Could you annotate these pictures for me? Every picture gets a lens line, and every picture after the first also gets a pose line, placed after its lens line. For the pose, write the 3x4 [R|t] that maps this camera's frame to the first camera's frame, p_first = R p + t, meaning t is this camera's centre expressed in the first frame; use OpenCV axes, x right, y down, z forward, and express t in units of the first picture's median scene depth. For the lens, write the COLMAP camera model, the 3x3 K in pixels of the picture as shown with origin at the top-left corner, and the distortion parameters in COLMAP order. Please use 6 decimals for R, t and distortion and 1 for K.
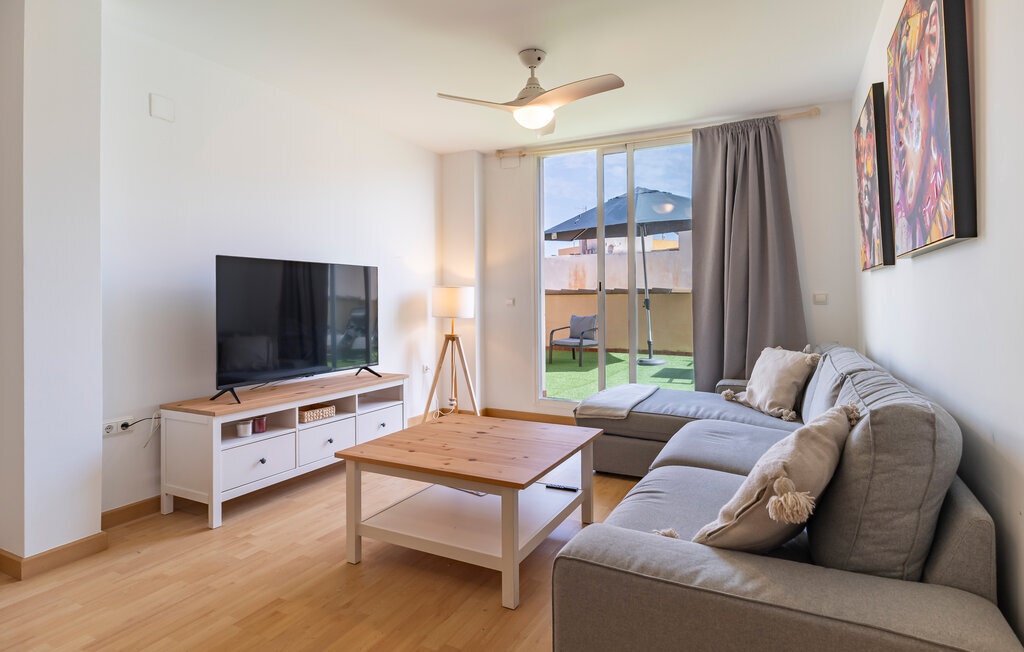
lens RADIAL K [[546.7, 0, 509.9], [0, 546.7, 297.3], [0, 0, 1]] dist [0.000251, 0.000153]
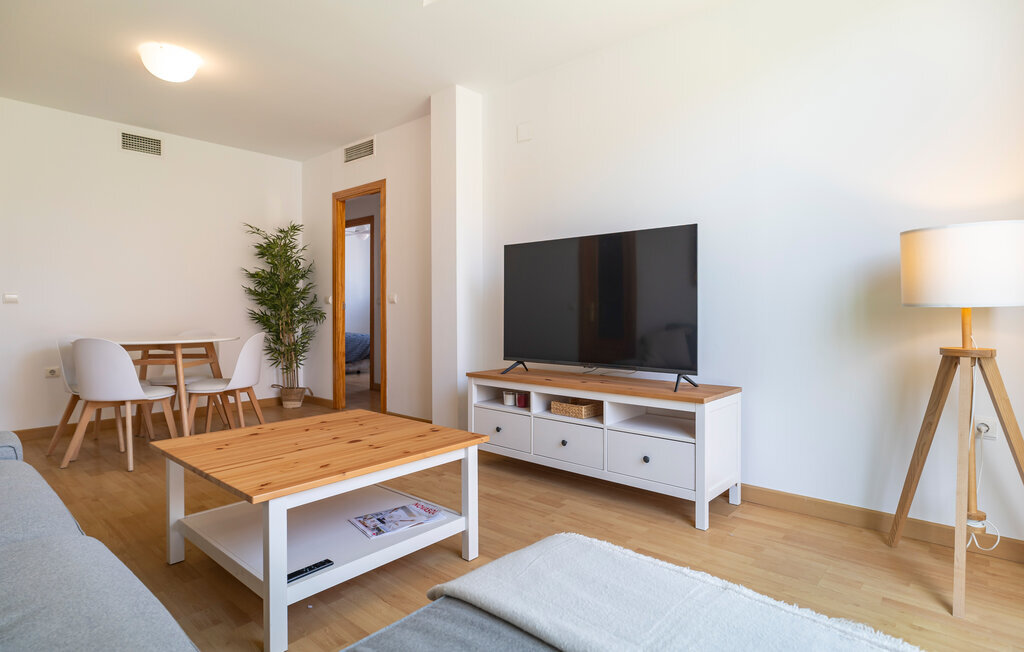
lens RADIAL K [[538.9, 0, 512.7], [0, 538.9, 310.3], [0, 0, 1]] dist [-0.002198, -0.000548]
pose [[-0.237259, 0.008099, -0.971413, 0.538079], [0.010290, 0.999930, 0.005823, 0.052093], [0.971392, -0.008614, -0.237325, 1.186558]]
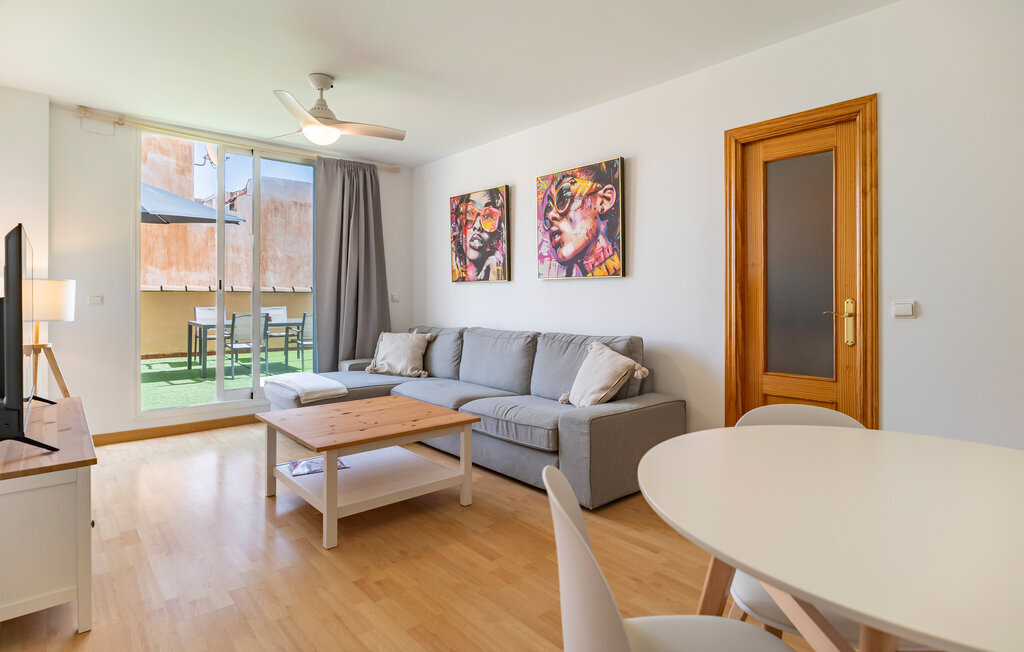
lens RADIAL K [[538.9, 0, 512.7], [0, 538.9, 310.3], [0, 0, 1]] dist [-0.002198, -0.000548]
pose [[0.362071, -0.015711, 0.932018, -0.828281], [-0.008081, 0.999767, 0.019992, 0.004312], [-0.932115, -0.014770, 0.361860, 0.227890]]
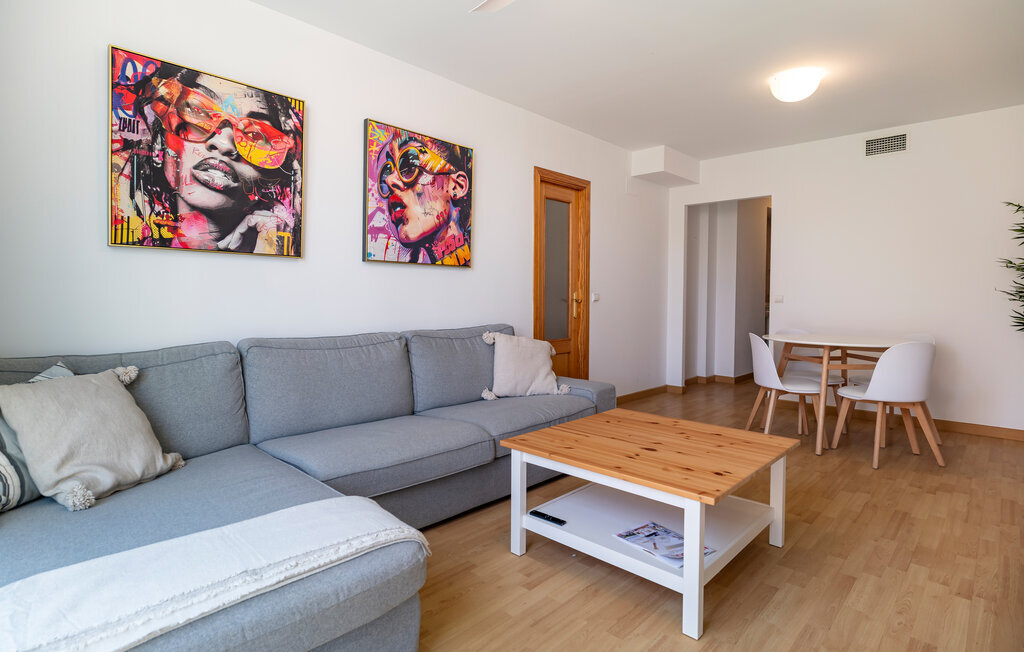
lens RADIAL K [[519.6, 0, 514.6], [0, 519.6, 325.1], [0, 0, 1]] dist [-0.004064, -0.000614]
pose [[-0.962071, -0.014350, 0.272423, -0.055326], [-0.001593, 0.998894, 0.046991, 0.024545], [-0.272796, 0.044775, -0.961029, 1.513240]]
